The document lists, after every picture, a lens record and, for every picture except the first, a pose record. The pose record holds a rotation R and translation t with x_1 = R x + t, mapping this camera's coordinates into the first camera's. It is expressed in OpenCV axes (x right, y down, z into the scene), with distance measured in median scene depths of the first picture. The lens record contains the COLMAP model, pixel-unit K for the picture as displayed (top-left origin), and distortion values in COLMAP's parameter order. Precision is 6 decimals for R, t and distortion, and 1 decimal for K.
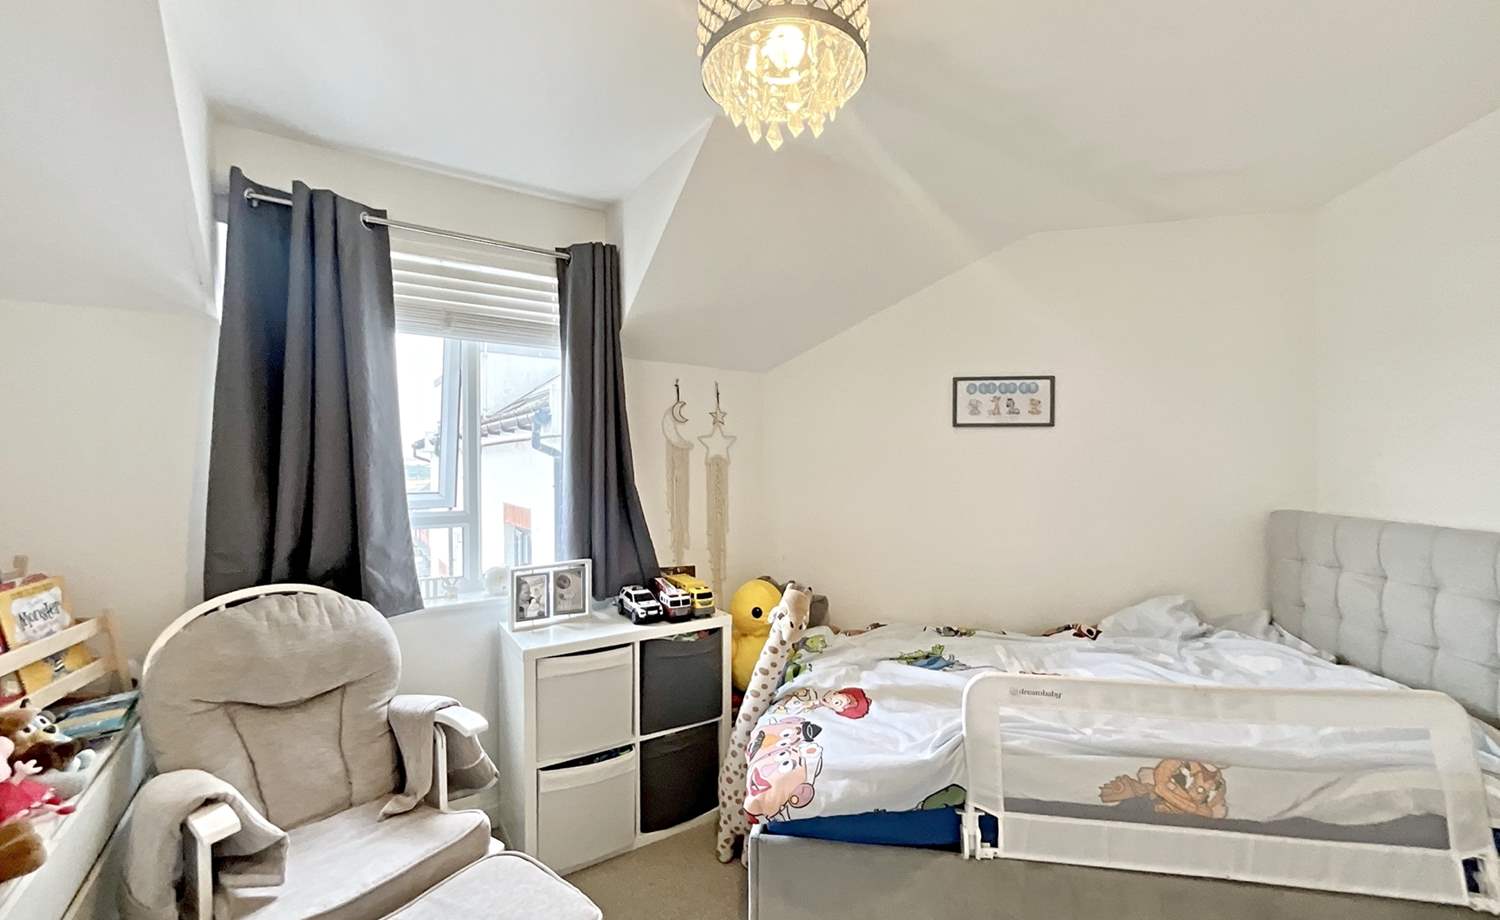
lens RADIAL K [[605.3, 0, 750.0], [0, 605.3, 460.0], [0, 0, 1]] dist [-0.010284, 0.000293]
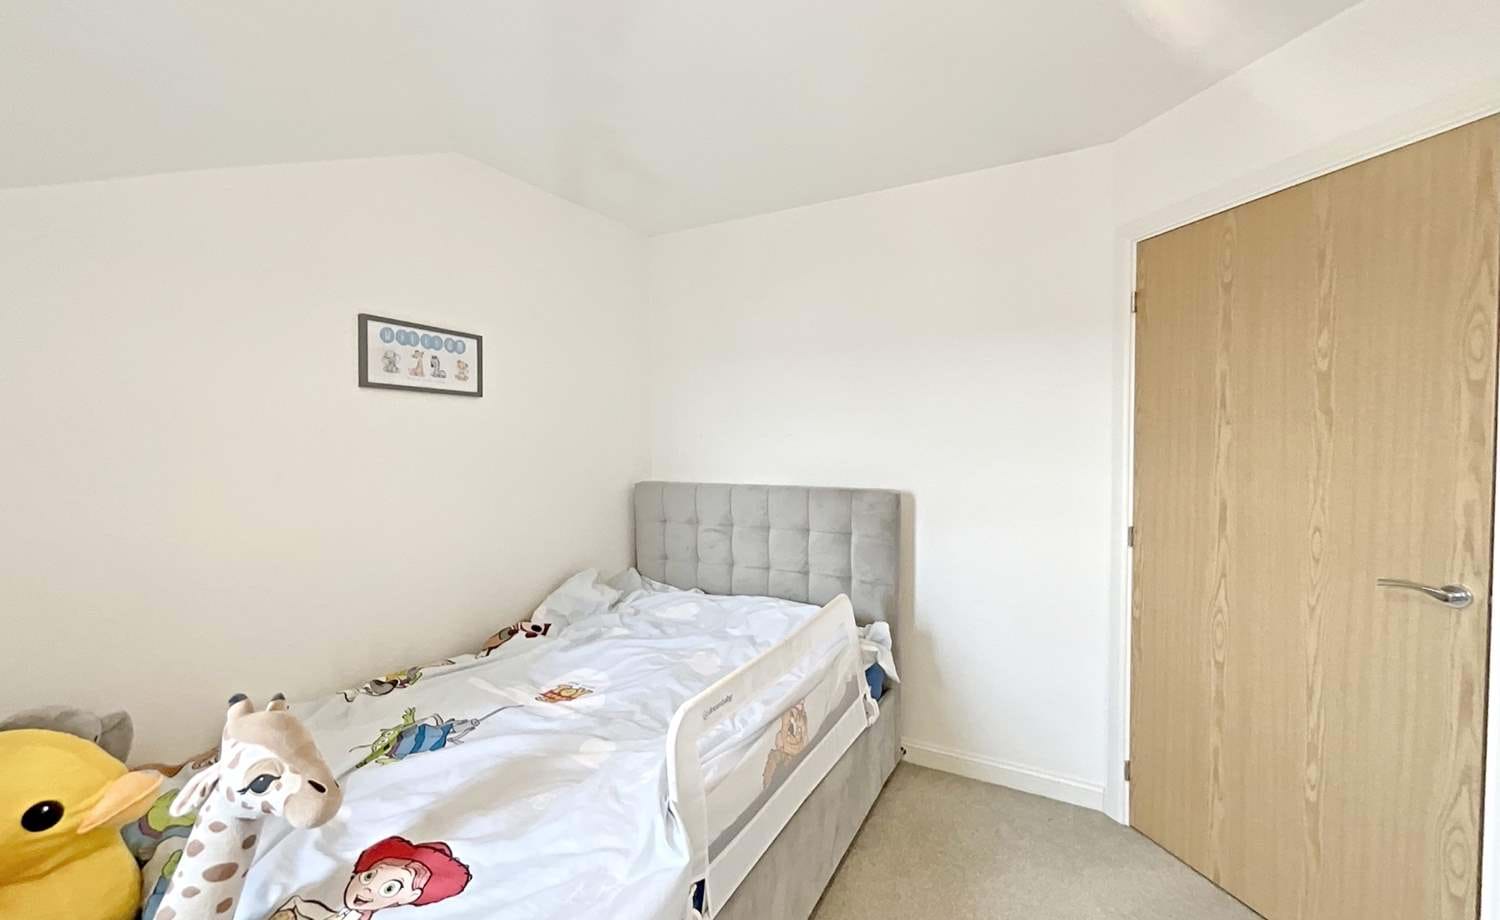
lens RADIAL K [[605.3, 0, 750.0], [0, 605.3, 460.0], [0, 0, 1]] dist [-0.010284, 0.000293]
pose [[0.313045, -0.022113, 0.949481, -0.193763], [-0.003828, 0.999691, 0.024545, 0.010592], [-0.949731, -0.011318, 0.312864, 0.424330]]
